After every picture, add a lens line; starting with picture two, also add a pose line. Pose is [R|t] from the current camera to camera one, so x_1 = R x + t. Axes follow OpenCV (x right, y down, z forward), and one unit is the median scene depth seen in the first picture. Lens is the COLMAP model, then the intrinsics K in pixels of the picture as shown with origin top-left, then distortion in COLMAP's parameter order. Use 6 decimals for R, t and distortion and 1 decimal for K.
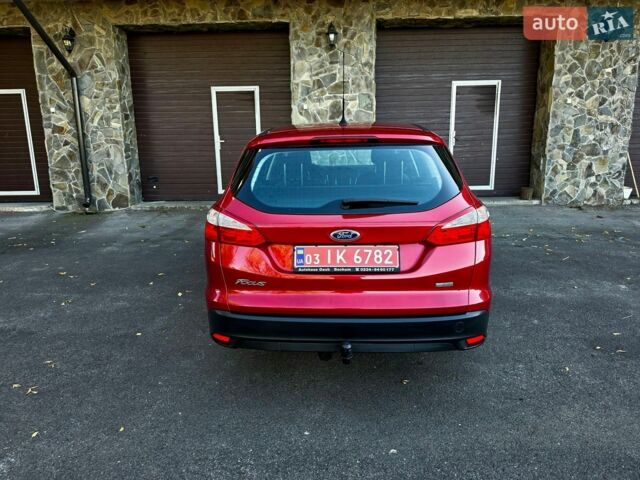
lens RADIAL K [[468.0, 0, 317.0], [0, 468.0, 243.3], [0, 0, 1]] dist [0.008840, -0.028923]
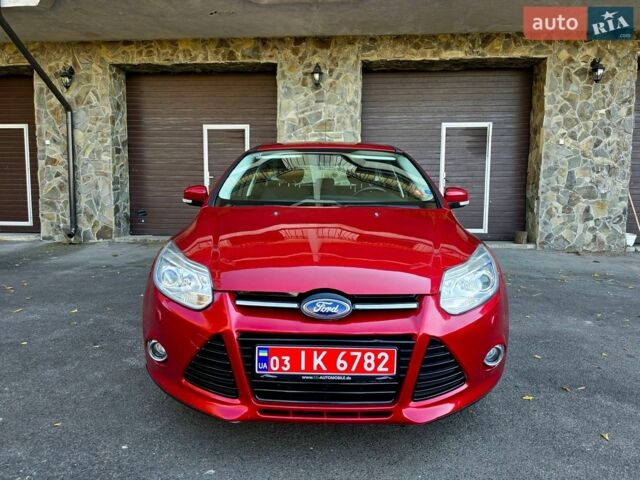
lens RADIAL K [[468.0, 0, 322.2], [0, 468.0, 239.8], [0, 0, 1]] dist [0.008840, -0.028923]
pose [[0.997562, 0.030620, -0.062715, 0.110539], [-0.038647, 0.990621, -0.131058, 0.039780], [0.058114, 0.133163, 0.989389, 0.042520]]
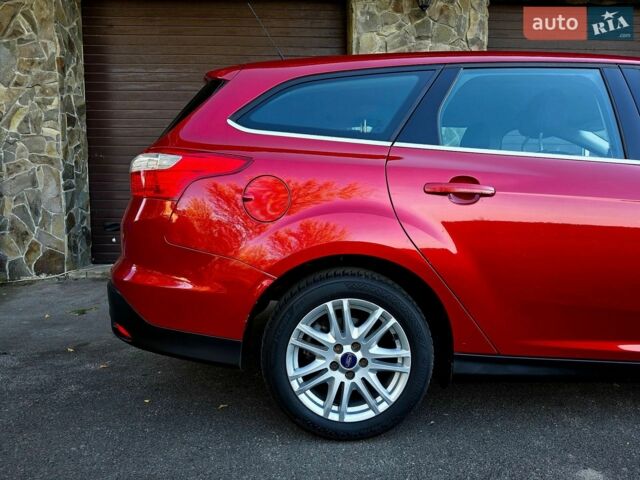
lens RADIAL K [[472.6, 0, 320.9], [0, 472.6, 238.0], [0, 0, 1]] dist [0.023897, -0.032646]
pose [[0.997943, 0.002954, 0.064045, -0.133245], [0.006795, 0.988438, -0.151472, -0.031458], [-0.063752, 0.151596, 0.986384, 0.421666]]
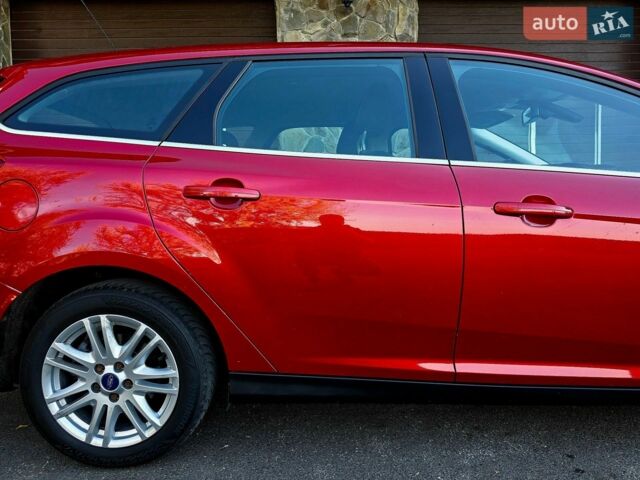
lens RADIAL K [[472.6, 0, 292.1], [0, 472.6, 244.4], [0, 0, 1]] dist [0.023897, -0.032646]
pose [[0.999366, -0.005543, 0.035156, -0.058040], [0.010560, 0.989496, -0.144171, -0.035159], [-0.033987, 0.144451, 0.988928, 0.432441]]
